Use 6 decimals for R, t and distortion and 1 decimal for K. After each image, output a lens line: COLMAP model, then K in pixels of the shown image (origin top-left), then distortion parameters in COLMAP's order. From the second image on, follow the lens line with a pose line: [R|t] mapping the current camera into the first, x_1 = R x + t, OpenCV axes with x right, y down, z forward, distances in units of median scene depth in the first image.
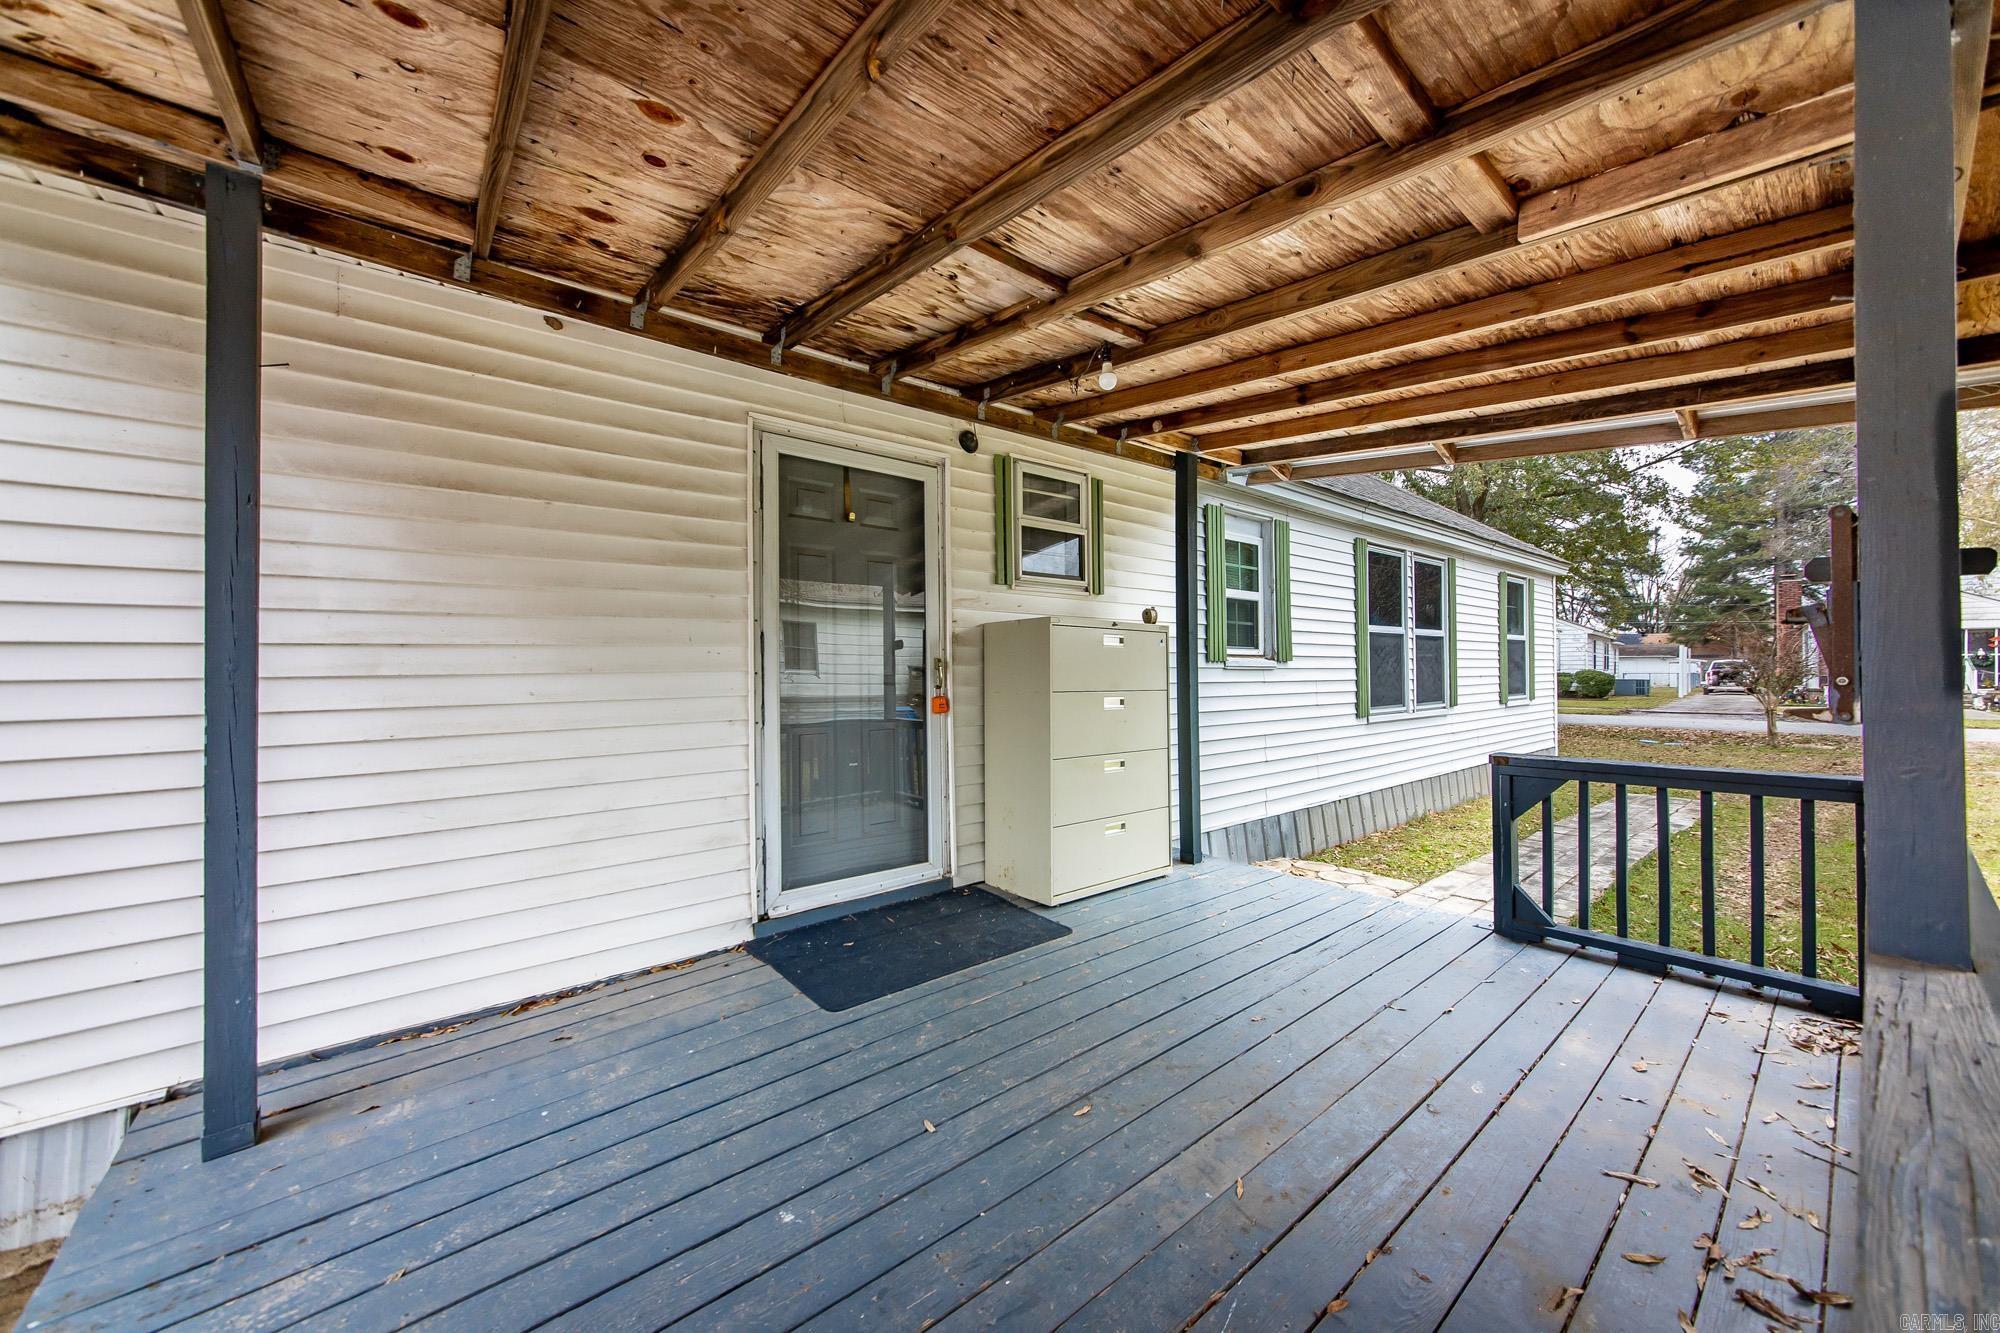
lens RADIAL K [[722.8, 0, 1000.0], [0, 722.8, 666.5], [0, 0, 1]] dist [-0.000019, -0.000005]
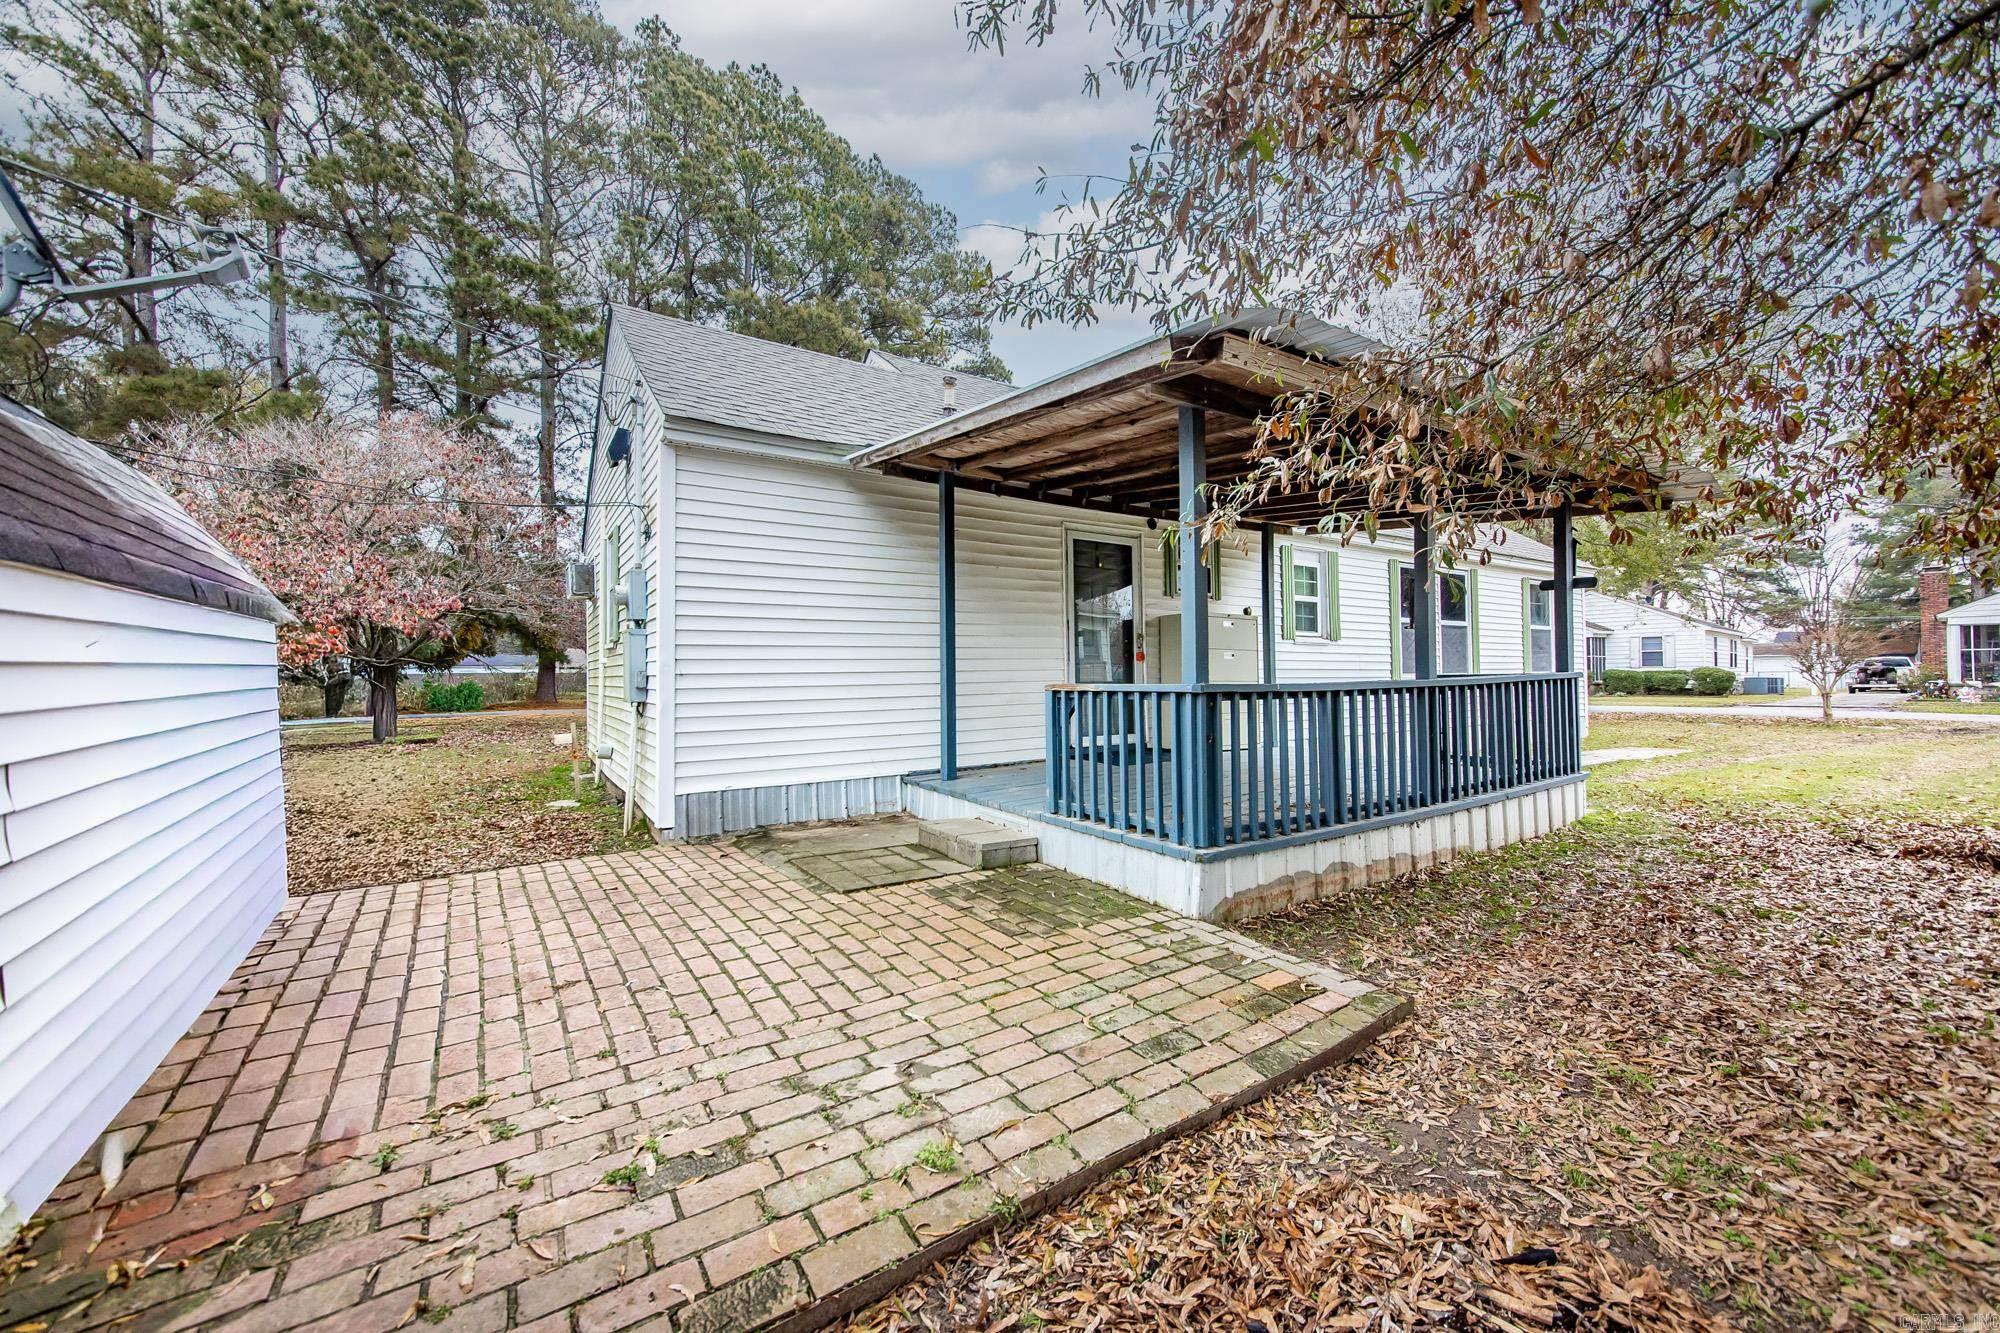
lens RADIAL K [[780.7, 0, 1000.0], [0, 780.7, 666.5], [0, 0, 1]] dist [0.000674, 0.000058]
pose [[0.994565, -0.004472, -0.104020, -0.177609], [0.003225, 0.999921, -0.012153, 0.077002], [0.104066, 0.011752, 0.994501, -0.869305]]
